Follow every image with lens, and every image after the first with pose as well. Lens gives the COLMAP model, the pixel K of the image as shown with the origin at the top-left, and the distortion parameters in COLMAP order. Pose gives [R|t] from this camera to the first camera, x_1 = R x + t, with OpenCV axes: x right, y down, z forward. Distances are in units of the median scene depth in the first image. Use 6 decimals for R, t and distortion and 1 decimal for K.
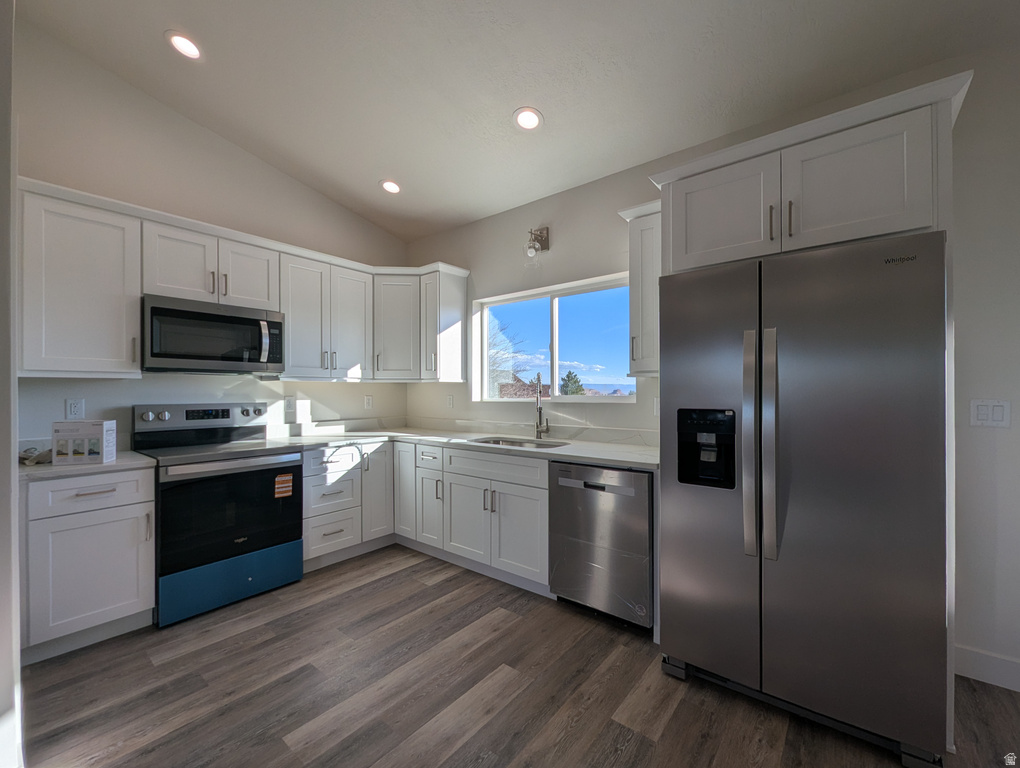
lens RADIAL K [[424.5, 0, 509.2], [0, 424.5, 386.6], [0, 0, 1]] dist [-0.000618, 0.000746]
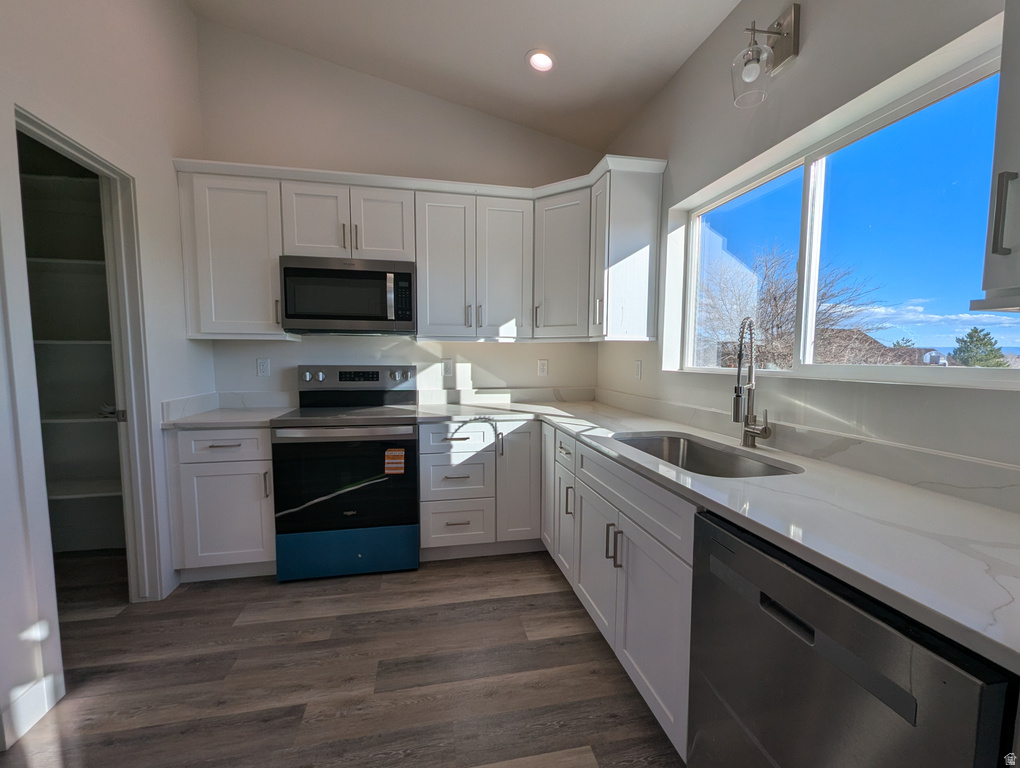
lens RADIAL K [[424.5, 0, 513.7], [0, 424.5, 389.1], [0, 0, 1]] dist [-0.000618, 0.000746]
pose [[0.773068, 0.056981, -0.631759, 0.184936], [-0.000528, 0.996015, 0.089188, 0.006949], [0.634323, -0.068615, 0.770017, 0.452733]]
